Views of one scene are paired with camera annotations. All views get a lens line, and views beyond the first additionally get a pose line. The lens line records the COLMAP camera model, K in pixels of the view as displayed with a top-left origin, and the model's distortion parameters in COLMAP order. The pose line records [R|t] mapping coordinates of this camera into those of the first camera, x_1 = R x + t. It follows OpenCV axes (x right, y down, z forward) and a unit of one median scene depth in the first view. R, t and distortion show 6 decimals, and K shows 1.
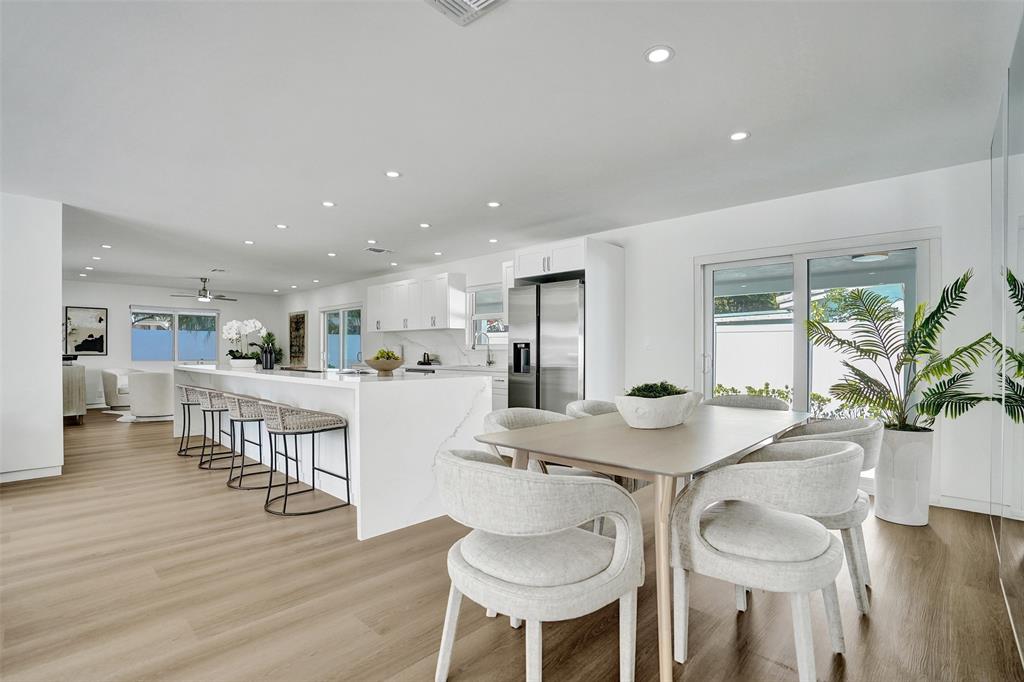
lens RADIAL K [[486.5, 0, 515.1], [0, 486.5, 355.7], [0, 0, 1]] dist [-0.038882, 0.000557]
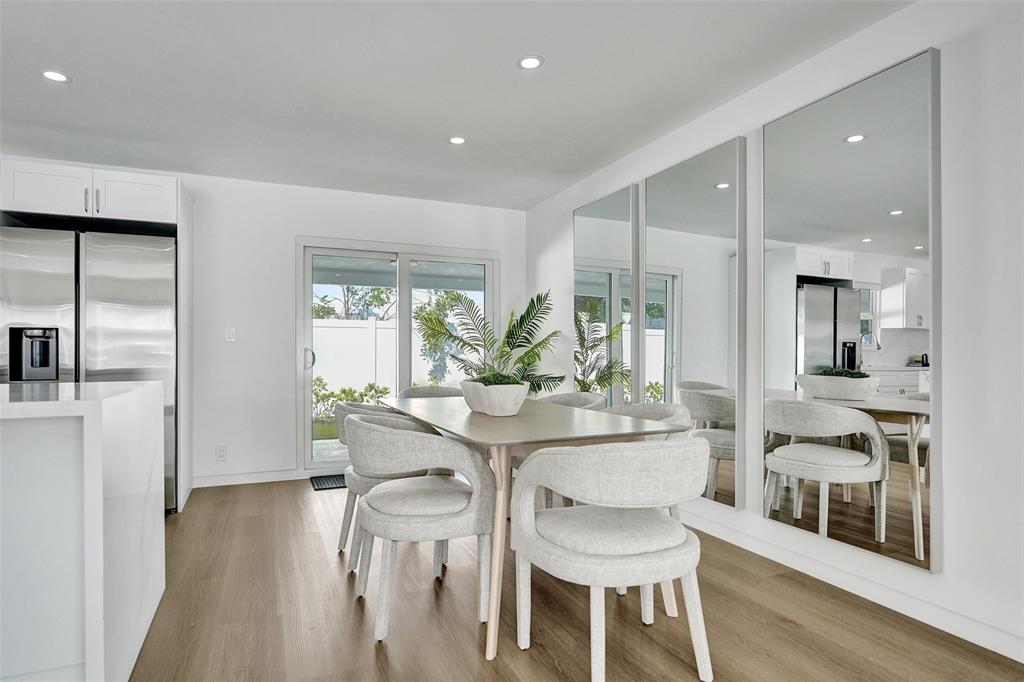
lens RADIAL K [[567.7, 0, 514.9], [0, 567.7, 343.5], [0, 0, 1]] dist [0.016747, 0.000335]
pose [[0.404320, 0.011452, 0.914546, -0.393261], [0.009301, 0.999818, -0.016632, 0.008519], [-0.914570, 0.015231, 0.404141, 0.236803]]
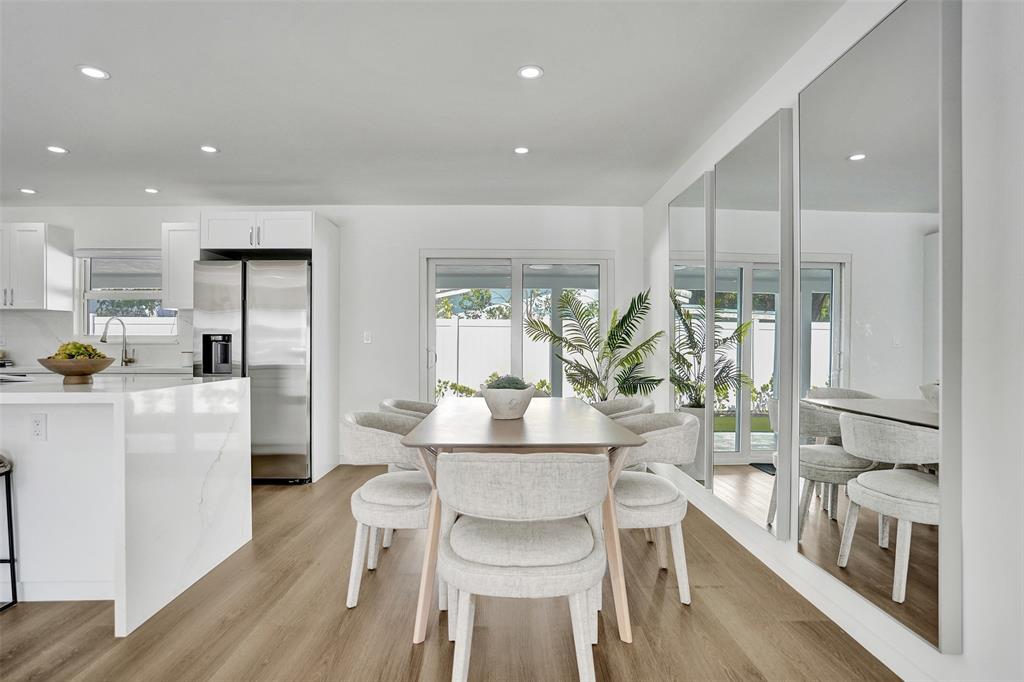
lens RADIAL K [[564.0, 0, 512.0], [0, 564.0, 341.0], [0, 0, 1]] dist [-0.004268, 0.000305]
pose [[0.726368, 0.006940, 0.687271, -0.272667], [0.005418, 0.999860, -0.015823, 0.000114], [-0.687285, 0.015218, 0.726228, 0.049056]]
